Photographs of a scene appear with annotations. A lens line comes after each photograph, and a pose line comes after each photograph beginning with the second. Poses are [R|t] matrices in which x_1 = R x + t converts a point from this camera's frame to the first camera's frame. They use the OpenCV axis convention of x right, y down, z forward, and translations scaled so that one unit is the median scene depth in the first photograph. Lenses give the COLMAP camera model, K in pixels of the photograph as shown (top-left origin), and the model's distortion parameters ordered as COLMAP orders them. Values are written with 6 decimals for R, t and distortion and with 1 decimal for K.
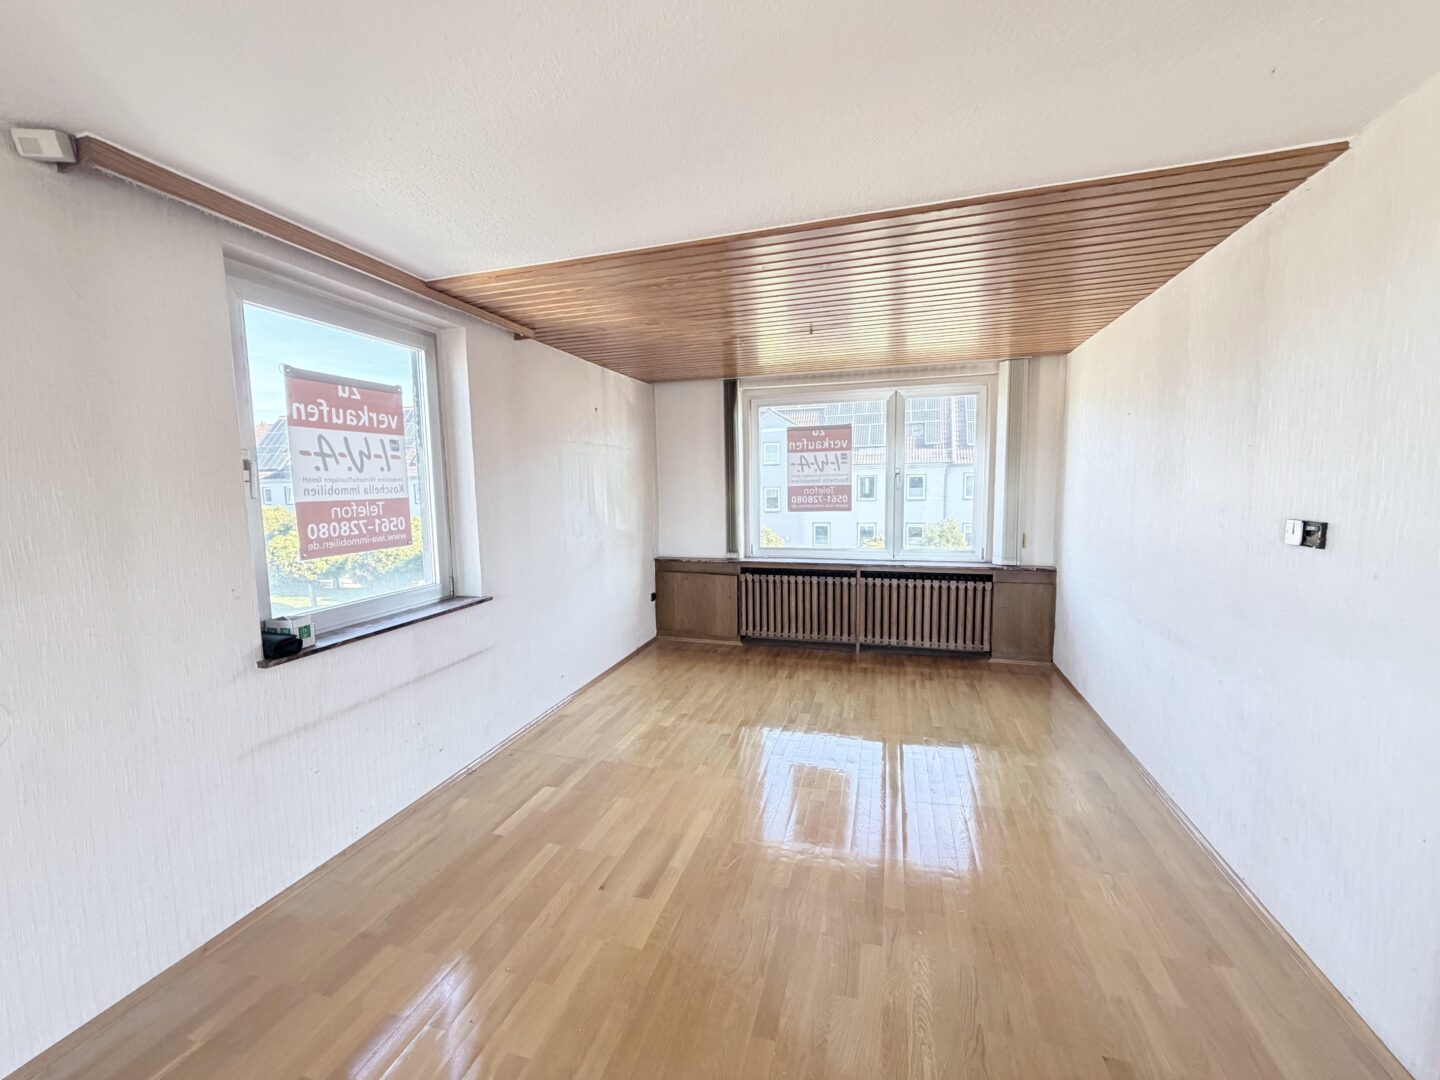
lens RADIAL K [[579.9, 0, 719.7], [0, 579.9, 540.2], [0, 0, 1]] dist [0.000246, 0.000175]
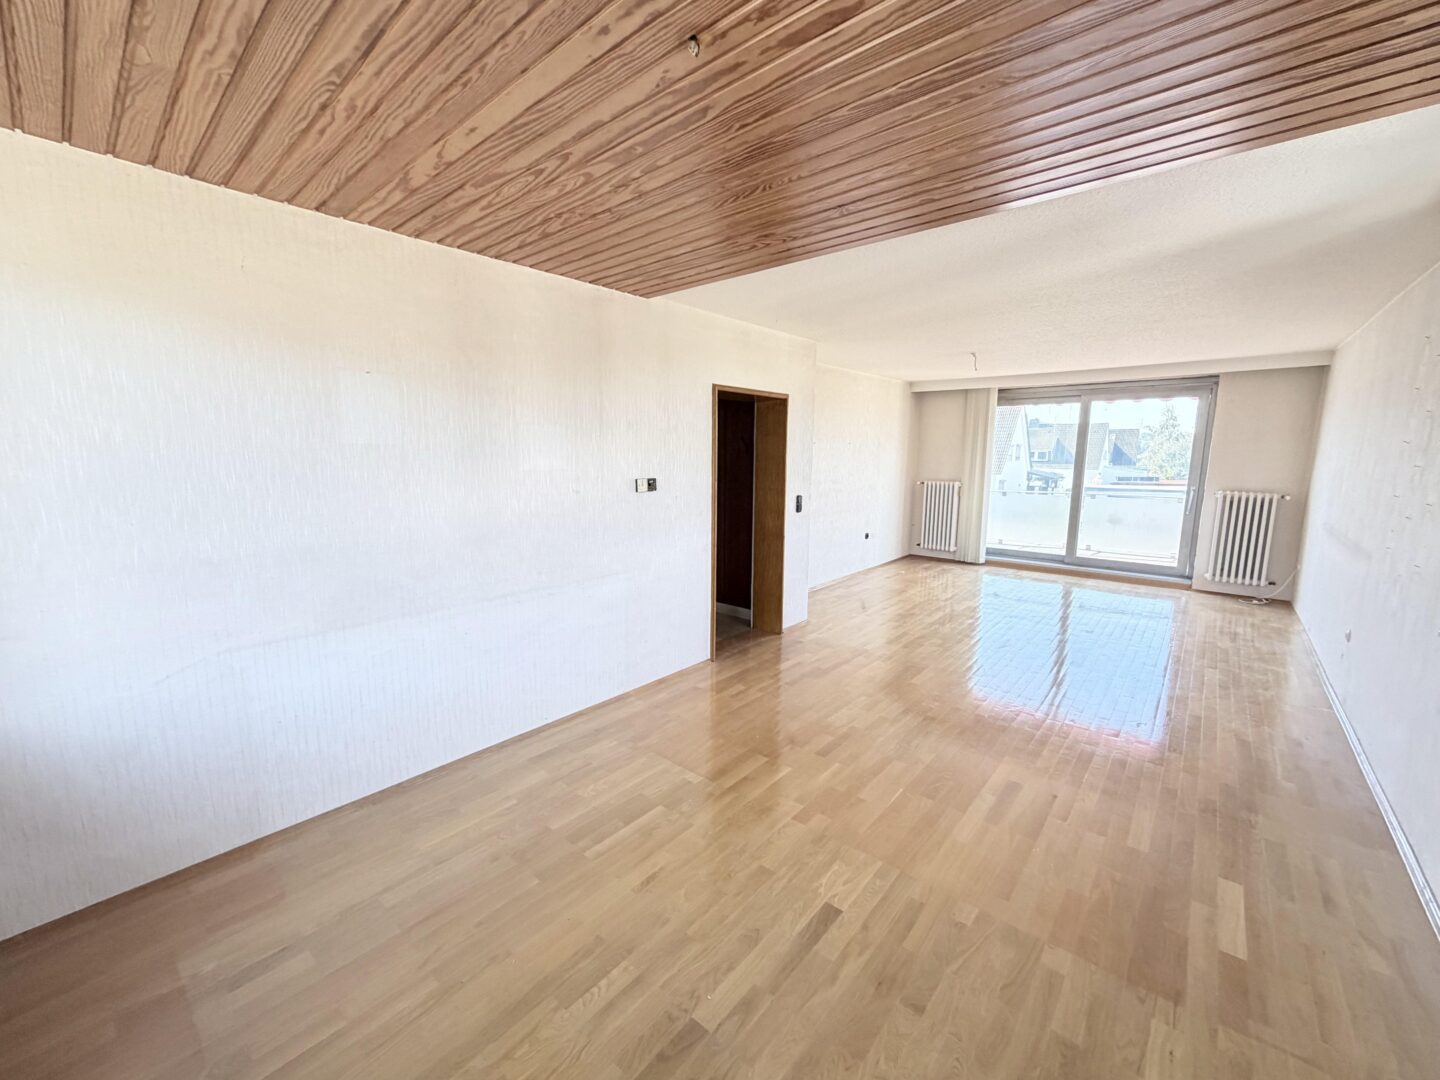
lens RADIAL K [[579.9, 0, 716.9], [0, 579.9, 537.0], [0, 0, 1]] dist [0.000246, 0.000175]
pose [[-0.913328, -0.049627, 0.404189, -0.017889], [0.049752, 0.971512, 0.231707, -0.184285], [-0.404174, 0.231734, -0.884840, 1.741507]]
